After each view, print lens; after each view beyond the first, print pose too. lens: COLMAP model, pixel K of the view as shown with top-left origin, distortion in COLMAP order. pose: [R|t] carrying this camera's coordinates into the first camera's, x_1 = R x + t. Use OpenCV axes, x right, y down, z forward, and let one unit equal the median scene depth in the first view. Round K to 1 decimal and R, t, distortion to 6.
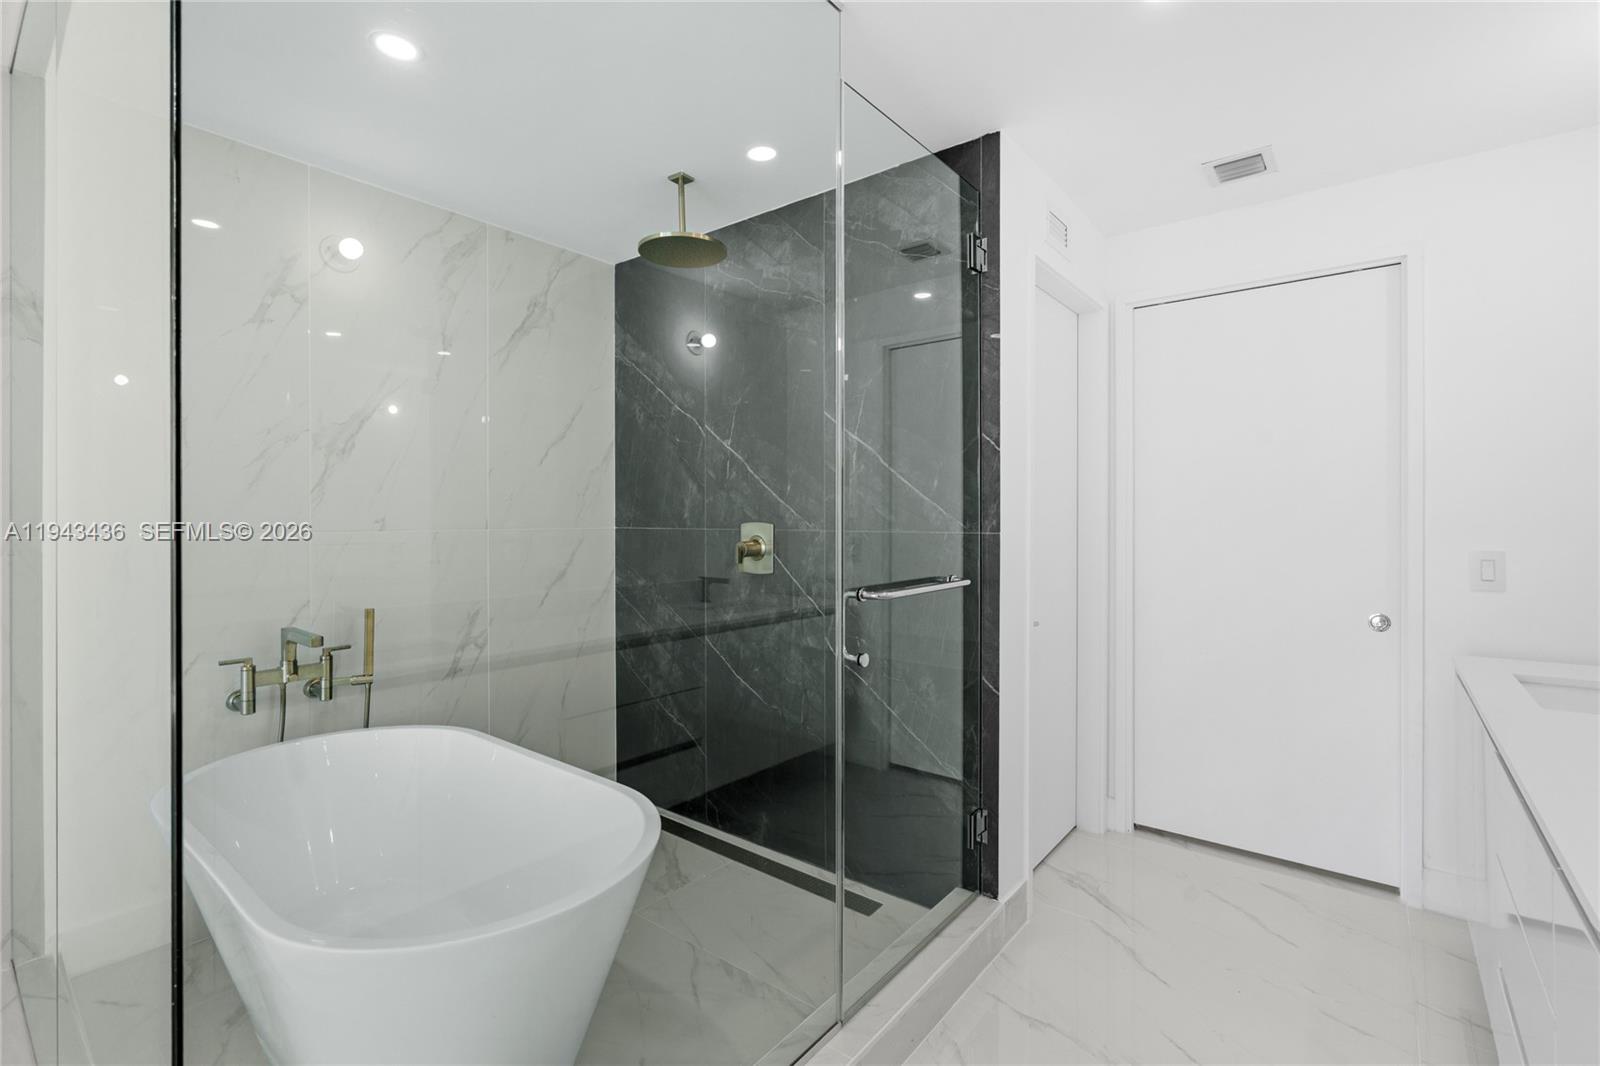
lens RADIAL K [[727.4, 0, 785.6], [0, 727.4, 526.4], [0, 0, 1]] dist [0.003670, 0.001138]
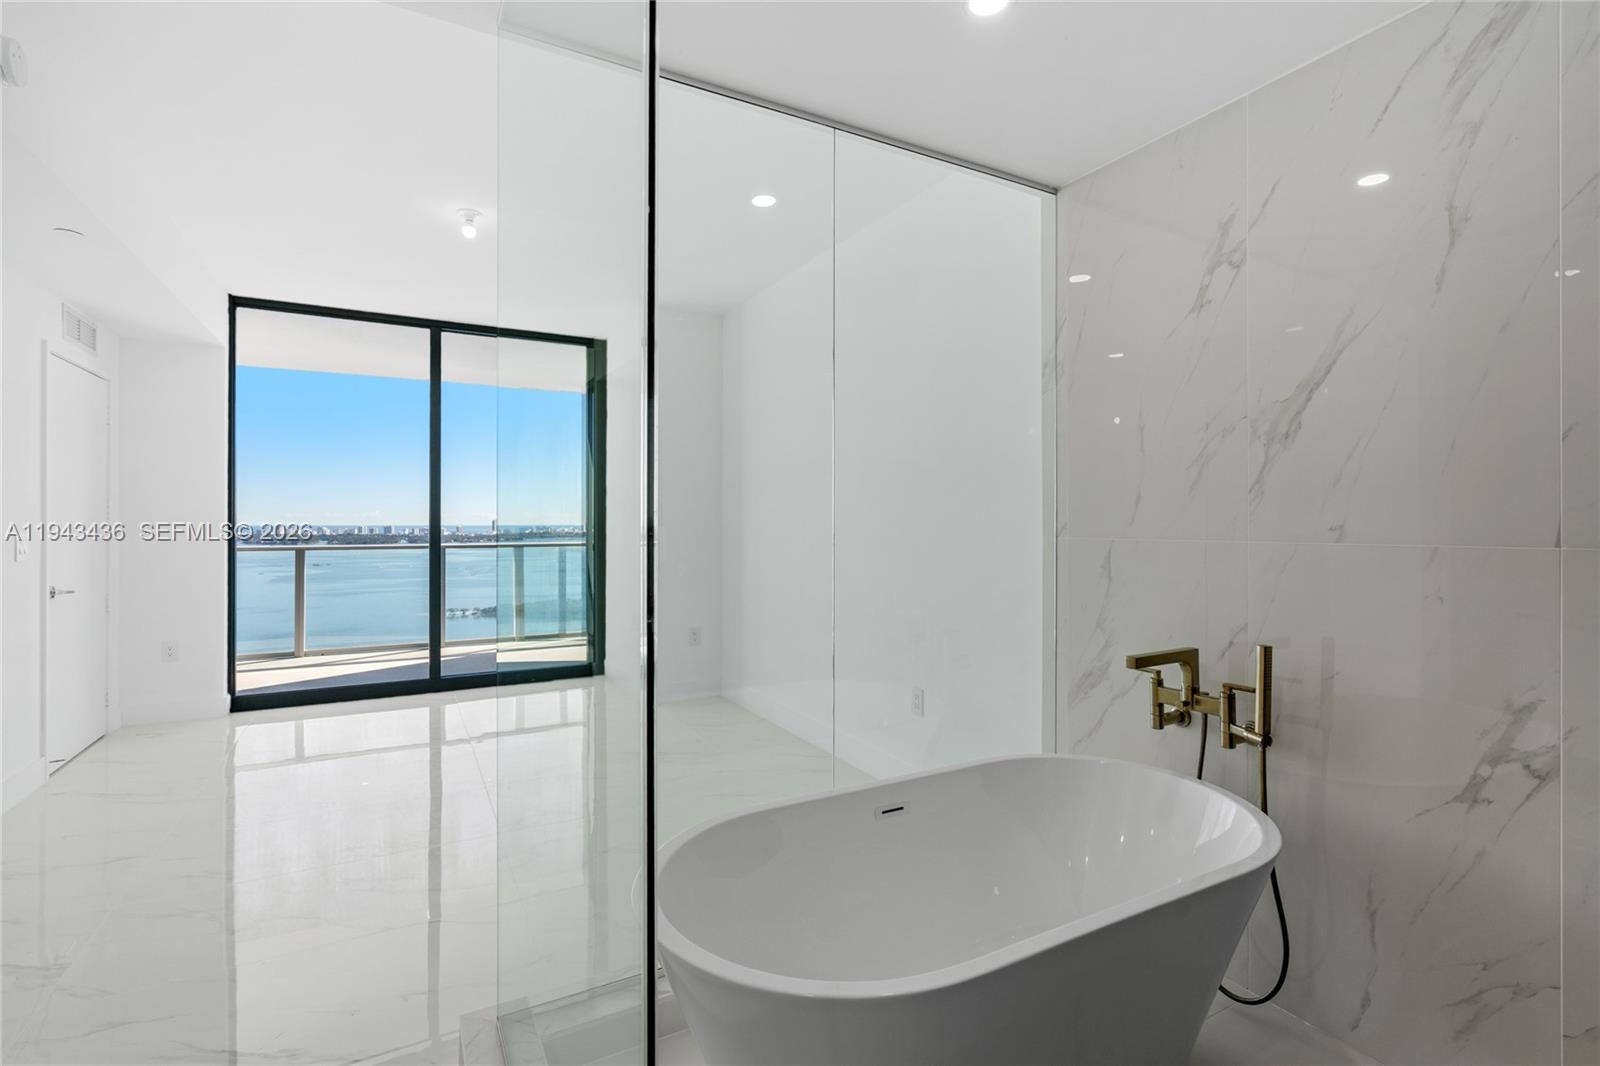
lens RADIAL K [[727.4, 0, 803.5], [0, 727.4, 521.5], [0, 0, 1]] dist [0.003670, 0.001138]
pose [[-0.340996, 0.001743, -0.940063, 0.249888], [-0.009641, 0.999939, 0.005351, -0.012006], [0.940015, 0.010888, -0.340958, 0.703993]]
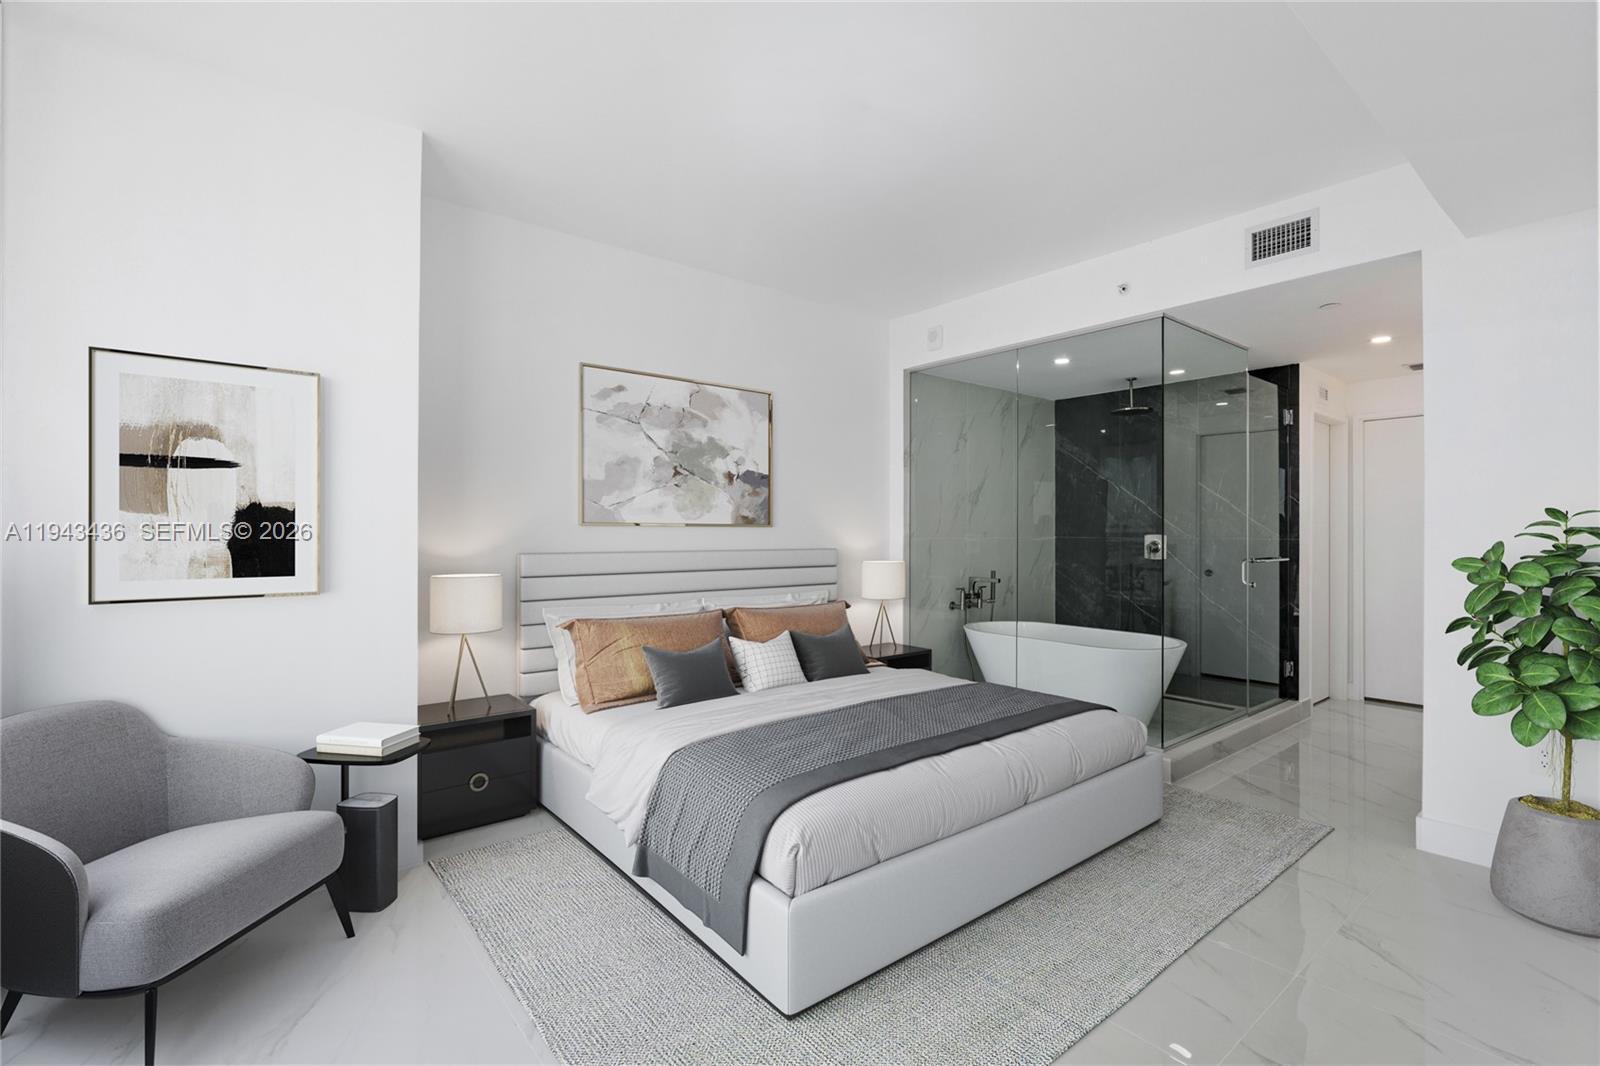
lens RADIAL K [[727.4, 0, 790.4], [0, 727.4, 529.2], [0, 0, 1]] dist [0.003670, 0.001138]
pose [[0.979768, 0.005458, -0.200062, -0.645356], [-0.008251, 0.999880, -0.013129, 0.014583], [0.199967, 0.014514, 0.979695, -1.236054]]
